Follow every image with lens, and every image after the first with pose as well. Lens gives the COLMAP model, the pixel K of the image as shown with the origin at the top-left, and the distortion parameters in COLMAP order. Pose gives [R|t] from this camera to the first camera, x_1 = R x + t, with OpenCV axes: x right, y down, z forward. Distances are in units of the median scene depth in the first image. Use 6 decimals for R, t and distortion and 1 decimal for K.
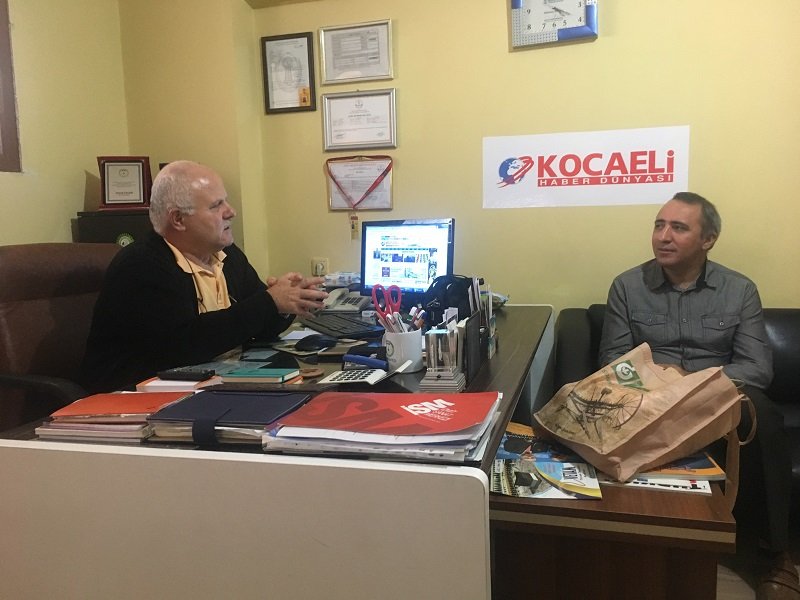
lens RADIAL K [[676.7, 0, 400.0], [0, 676.7, 300.0], [0, 0, 1]] dist [0.047914, -0.001264]
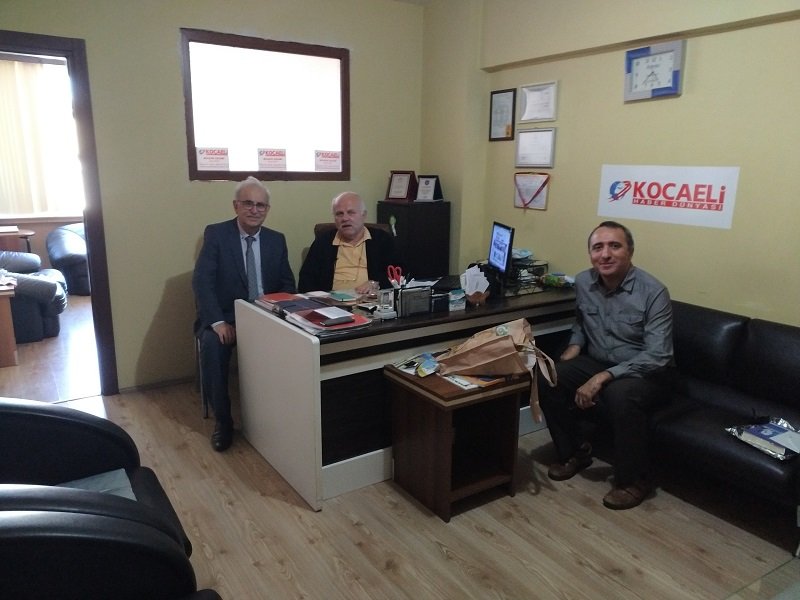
lens RADIAL K [[605.1, 0, 401.5], [0, 605.1, 315.7], [0, 0, 1]] dist [0.004183, 0.009984]
pose [[0.756062, 0.193009, -0.625395, 0.669744], [-0.103935, 0.978811, 0.176429, -0.115483], [0.646195, -0.068391, 0.760102, -0.247698]]
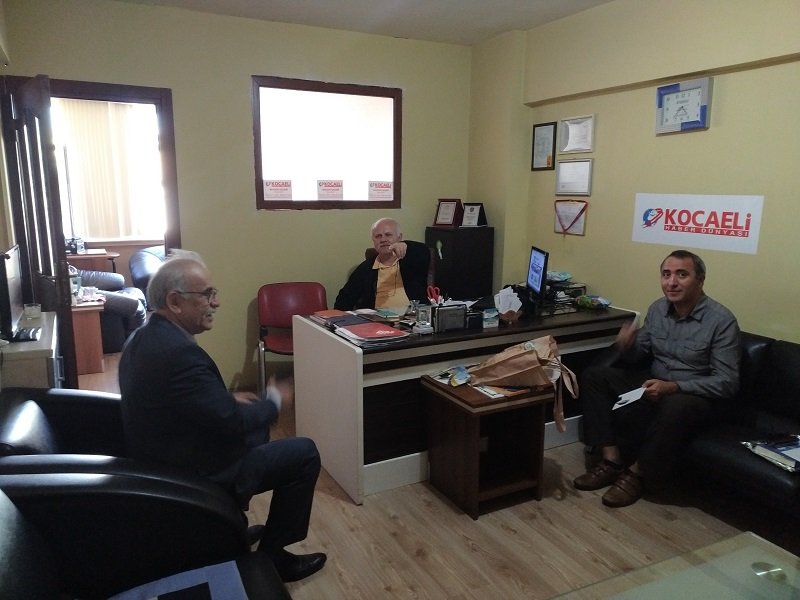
lens RADIAL K [[605.1, 0, 401.5], [0, 605.1, 315.7], [0, 0, 1]] dist [0.004183, 0.009984]
pose [[0.686184, 0.180054, -0.704792, 0.771998], [-0.103192, 0.983178, 0.150706, -0.126815], [0.720071, -0.030683, 0.693222, -0.301900]]
